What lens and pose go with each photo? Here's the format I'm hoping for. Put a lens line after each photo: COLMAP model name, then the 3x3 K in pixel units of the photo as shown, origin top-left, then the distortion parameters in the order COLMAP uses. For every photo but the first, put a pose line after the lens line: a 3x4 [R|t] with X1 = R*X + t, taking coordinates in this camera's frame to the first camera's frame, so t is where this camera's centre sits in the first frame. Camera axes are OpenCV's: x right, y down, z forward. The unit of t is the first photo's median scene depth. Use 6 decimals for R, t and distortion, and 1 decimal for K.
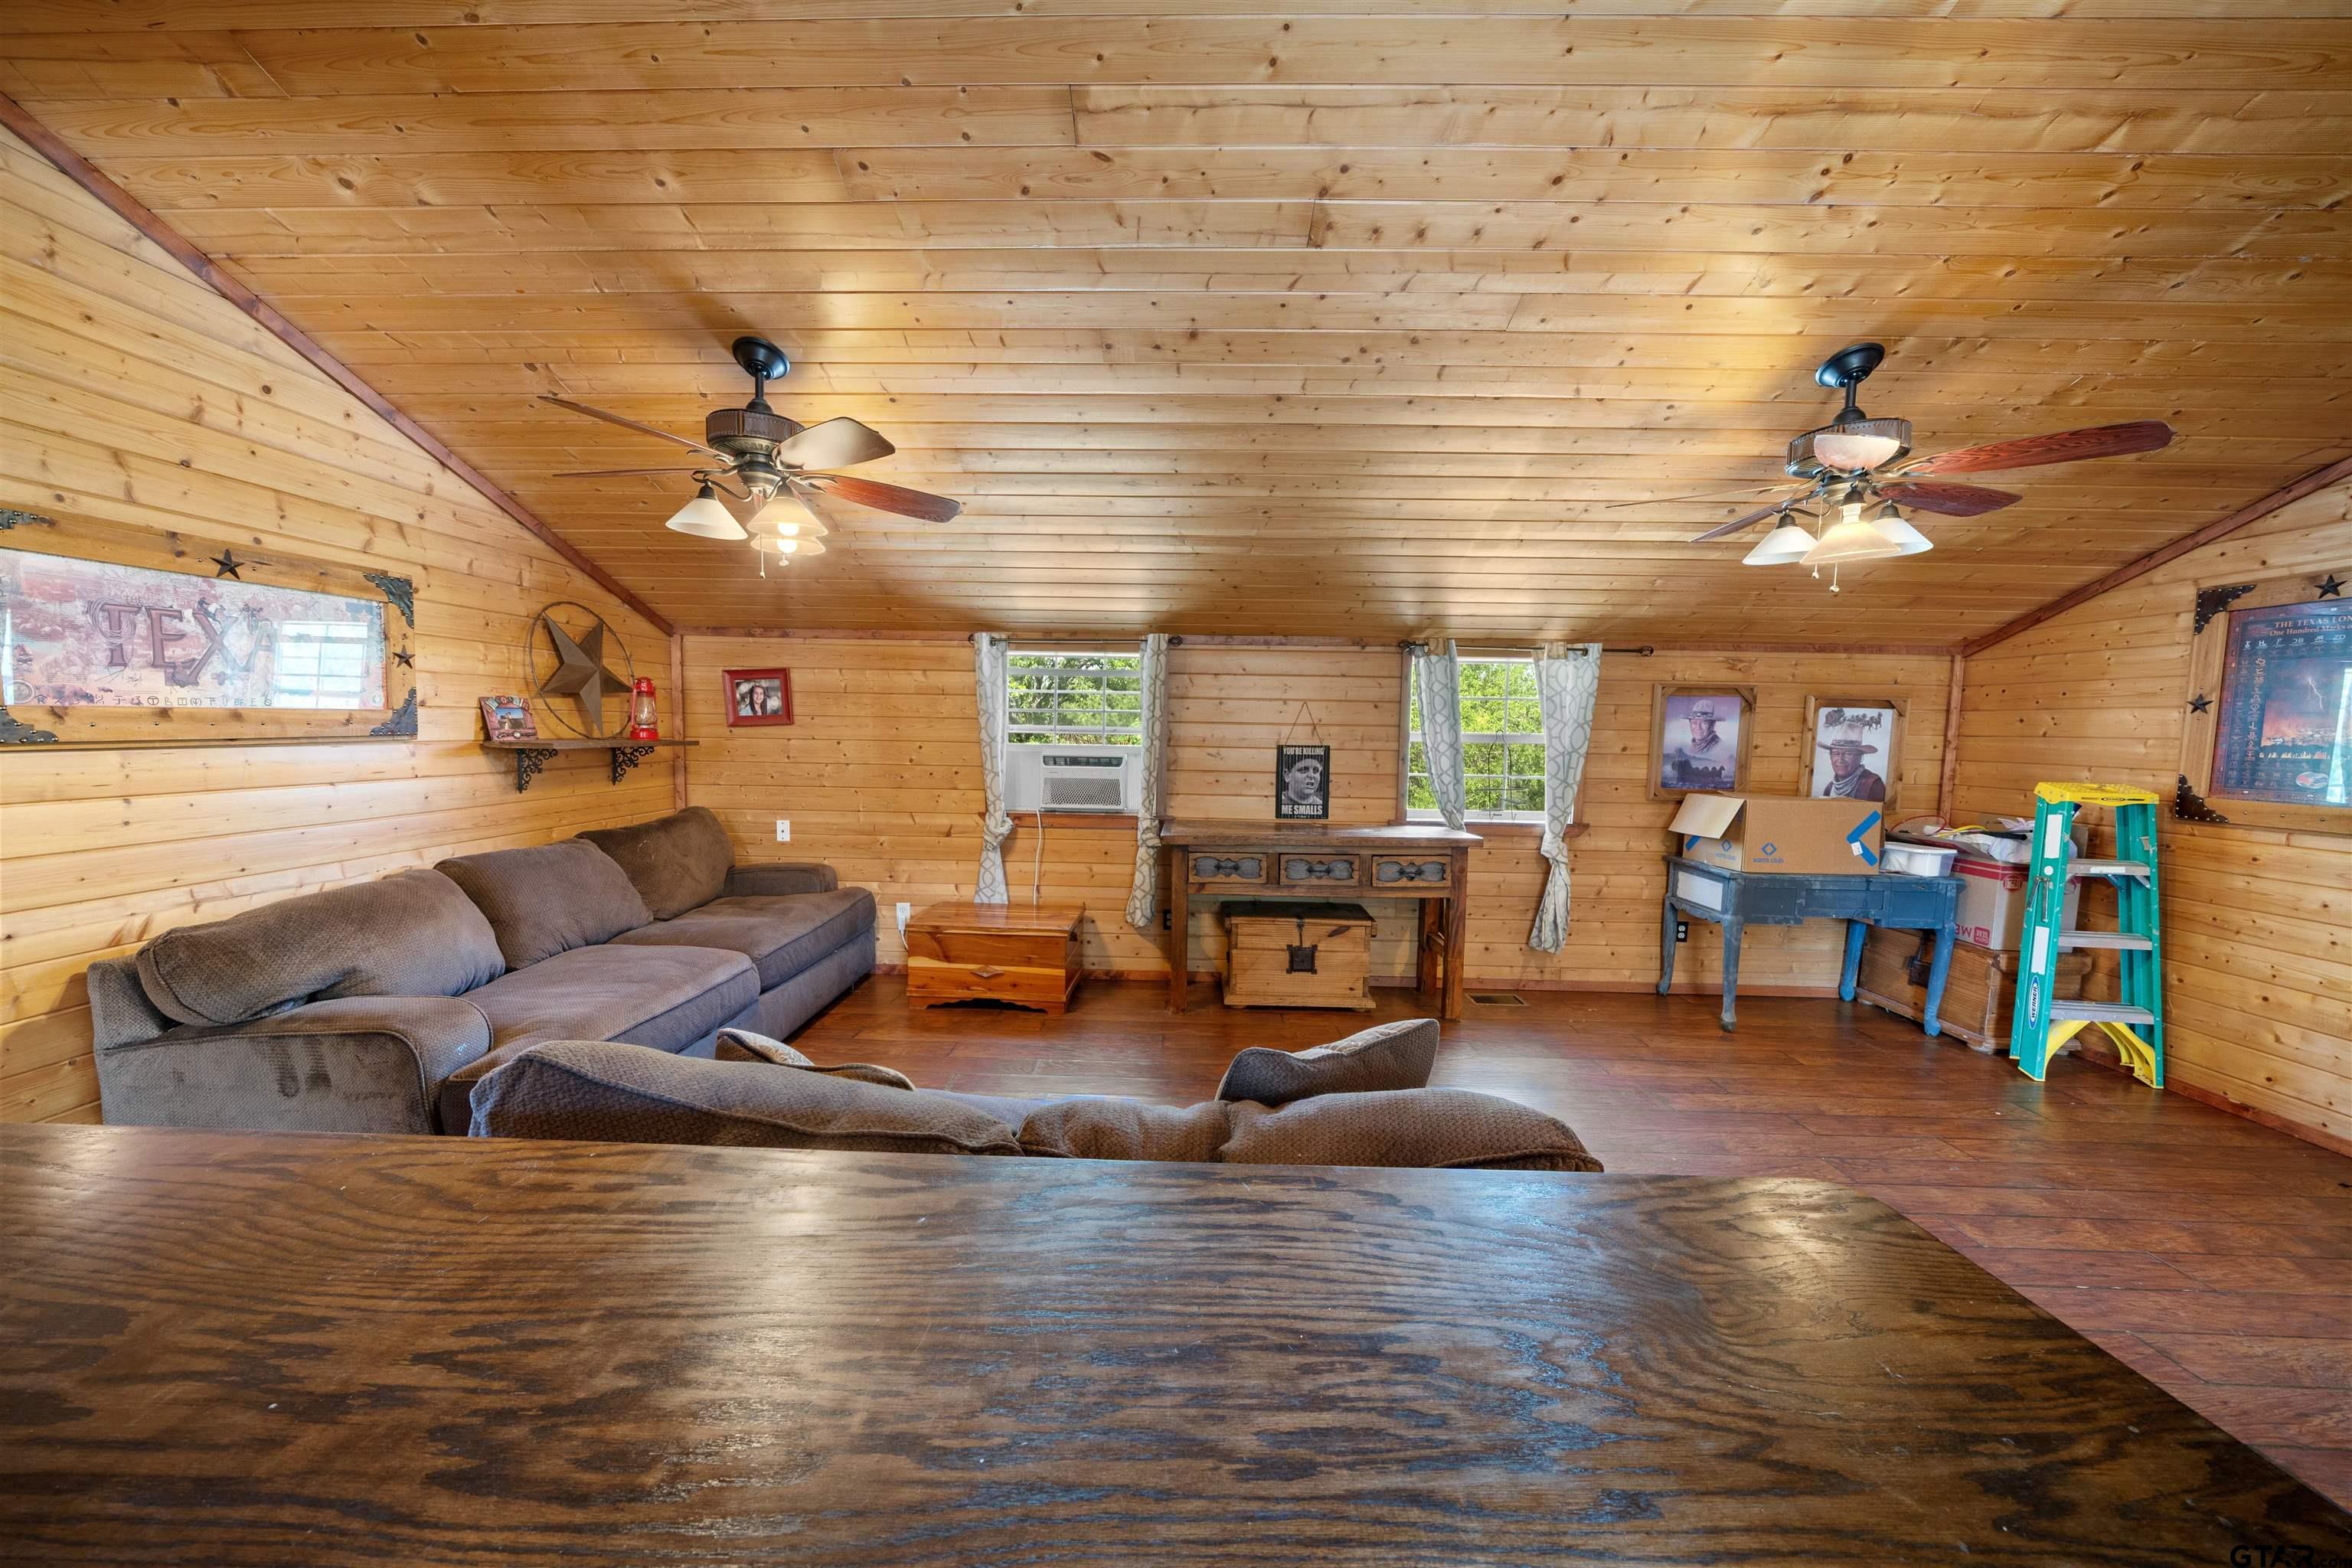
lens RADIAL K [[803.3, 0, 1162.5], [0, 803.3, 794.5], [0, 0, 1]] dist [-0.004089, -0.000137]
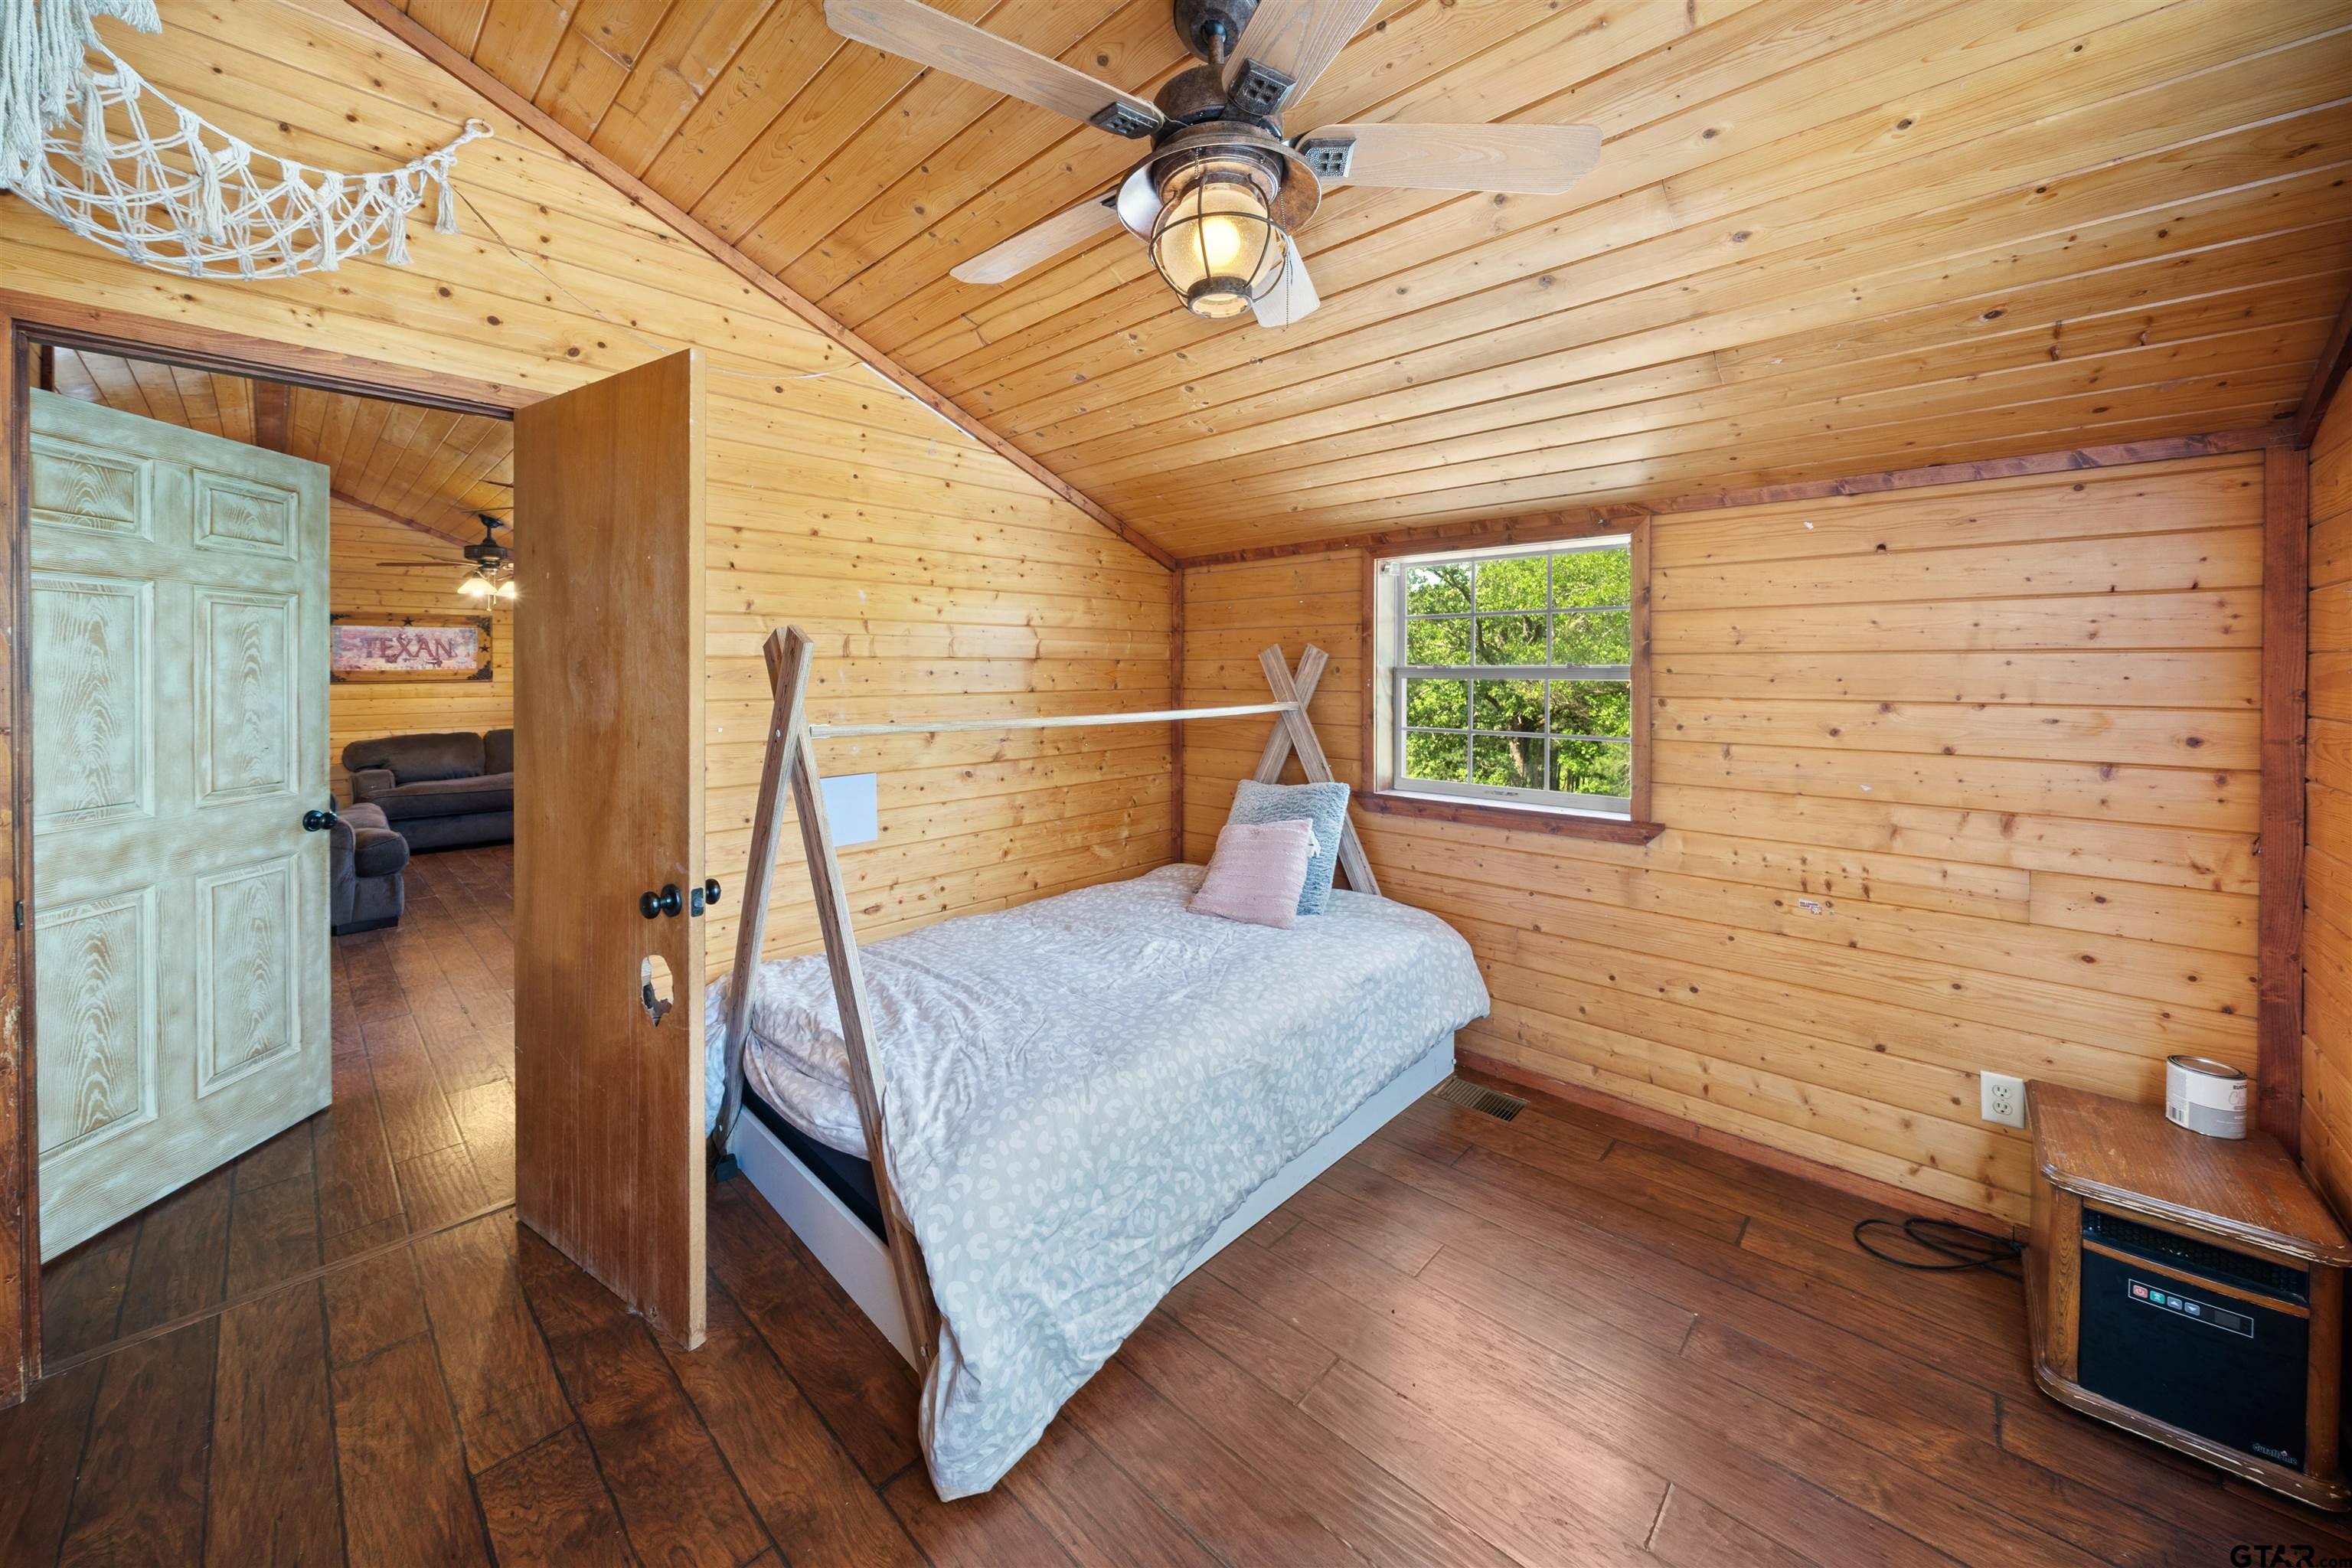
lens RADIAL K [[843.9, 0, 1144.6], [0, 843.9, 667.7], [0, 0, 1]] dist [-0.000860, -0.000038]
pose [[0.737749, -0.018882, -0.674811, 1.630523], [-0.041447, 0.996456, -0.073194, -0.002364], [0.673802, 0.081968, 0.734352, 0.316131]]
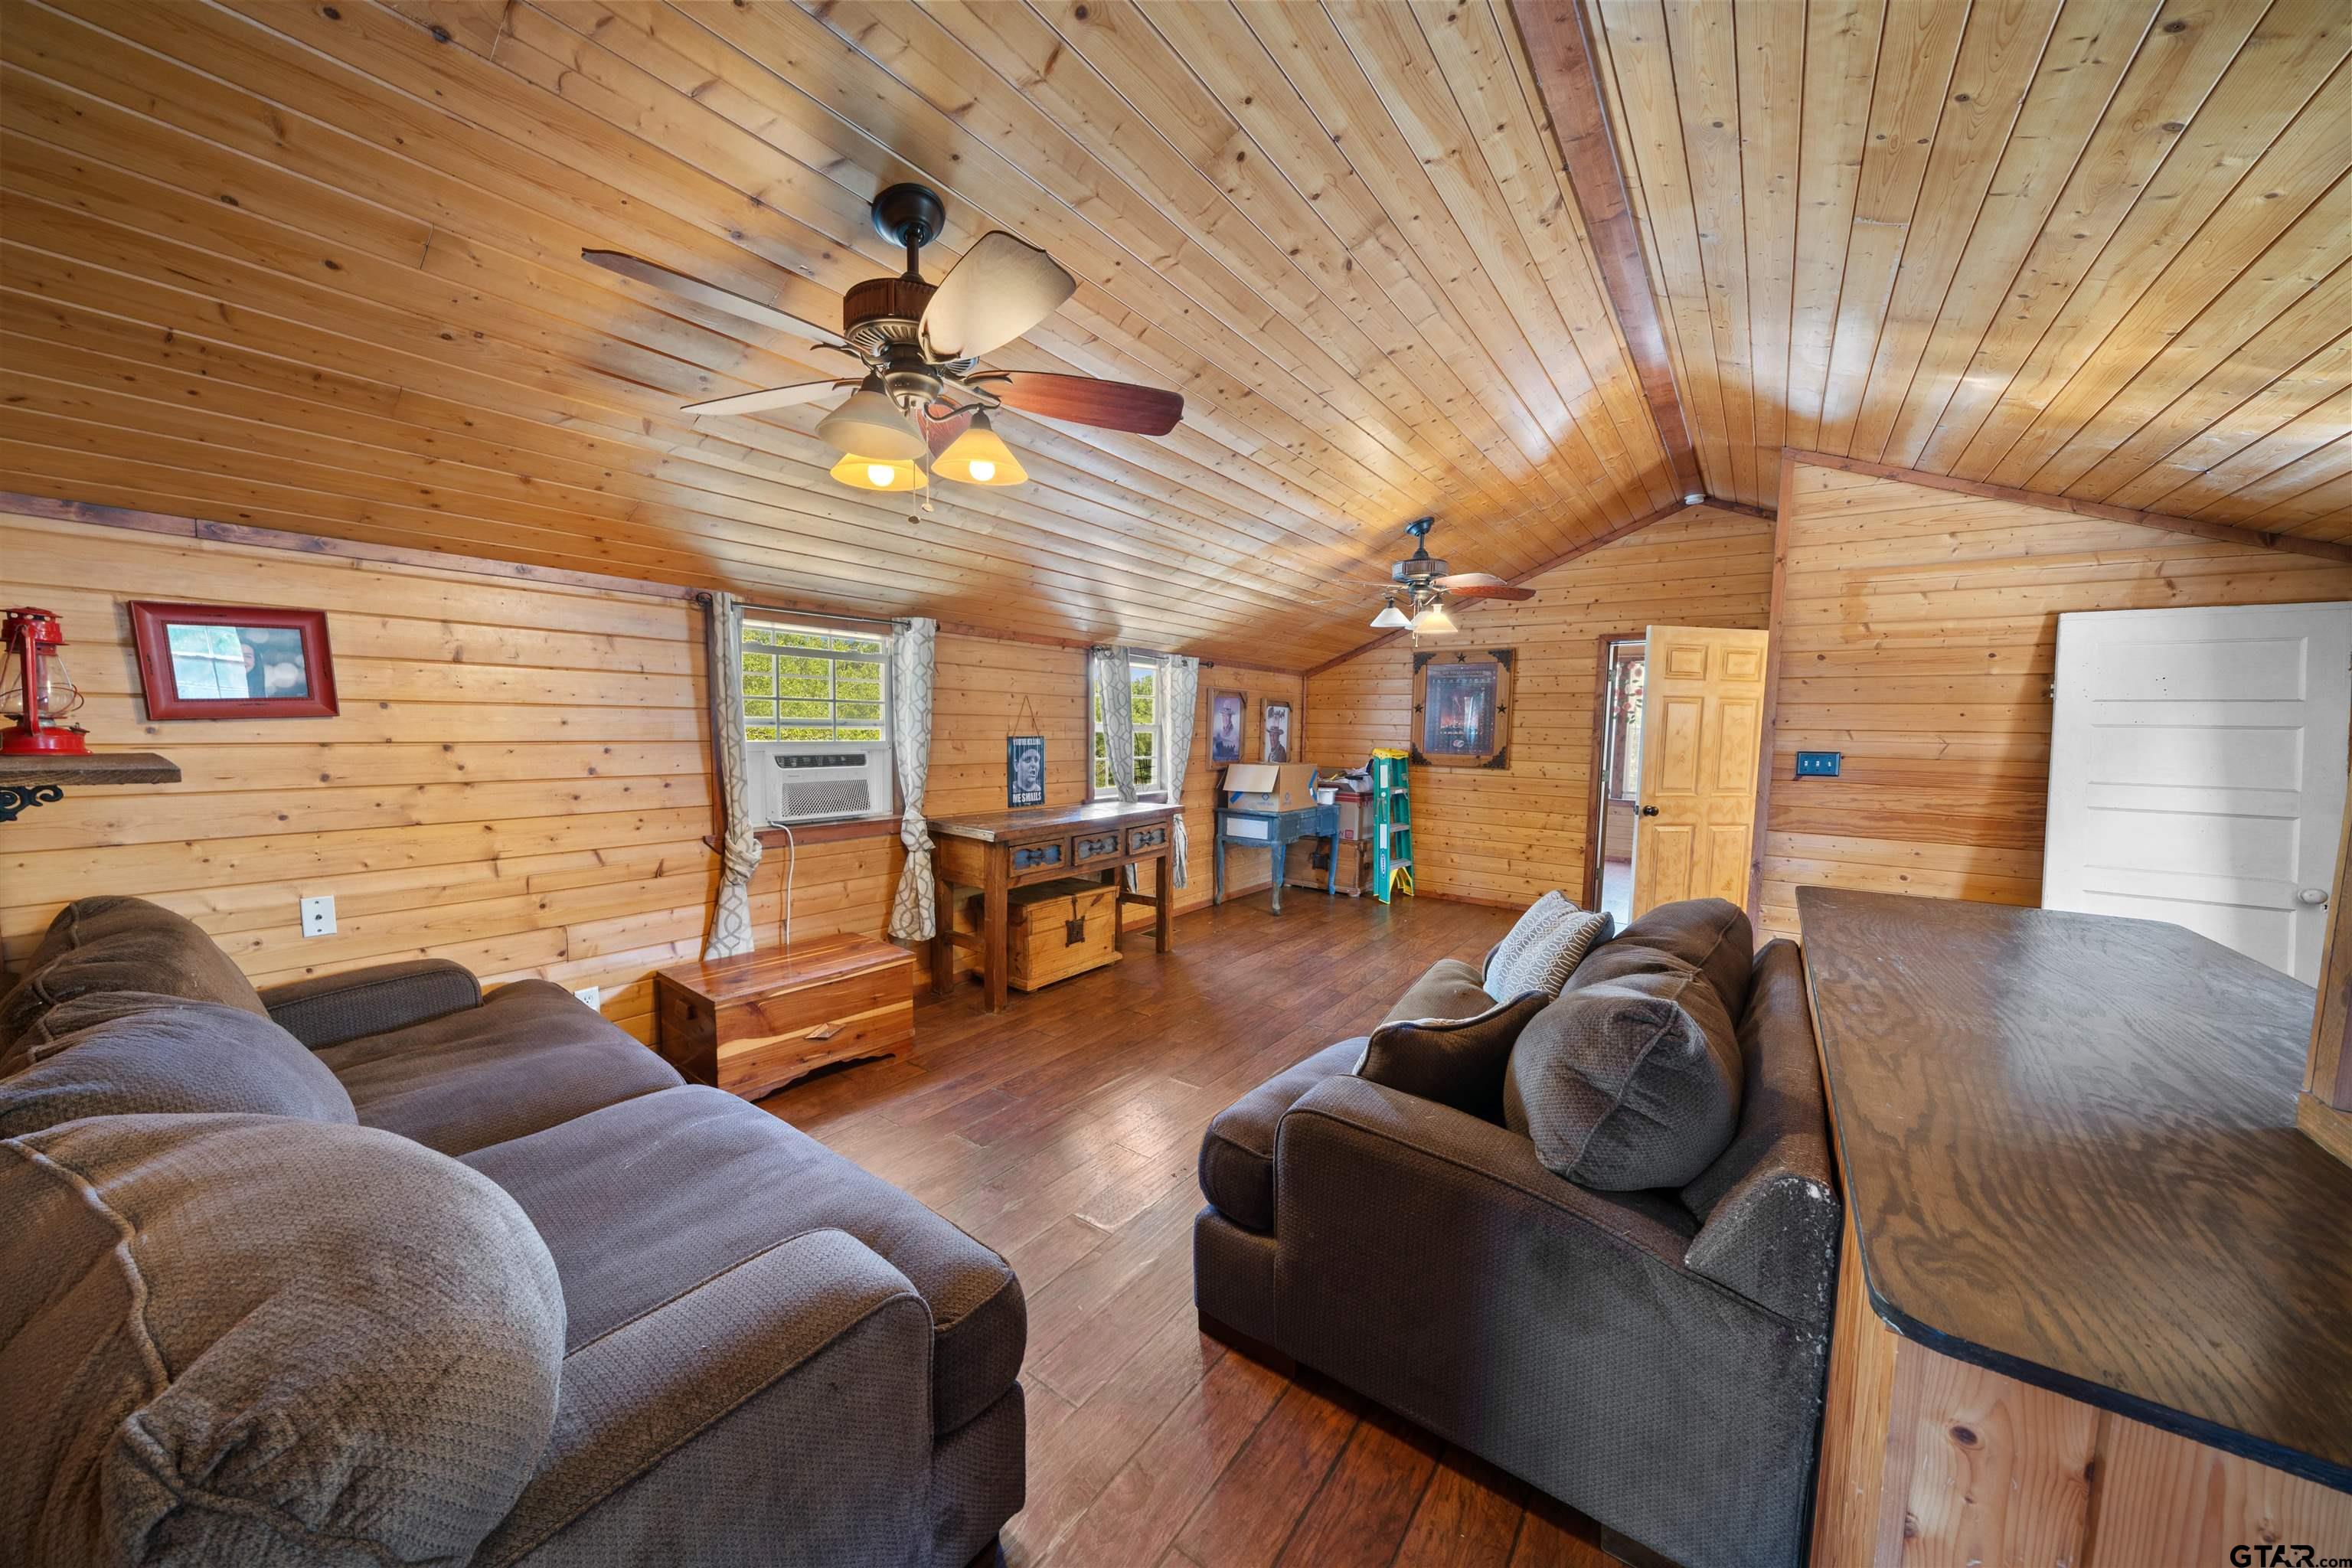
lens RADIAL K [[803.3, 0, 1162.5], [0, 803.3, 794.5], [0, 0, 1]] dist [-0.004089, -0.000137]
pose [[0.577544, -0.078529, 0.812574, -0.619276], [0.061516, 0.996719, 0.052602, -0.031141], [-0.814039, 0.019606, 0.580479, 0.253827]]
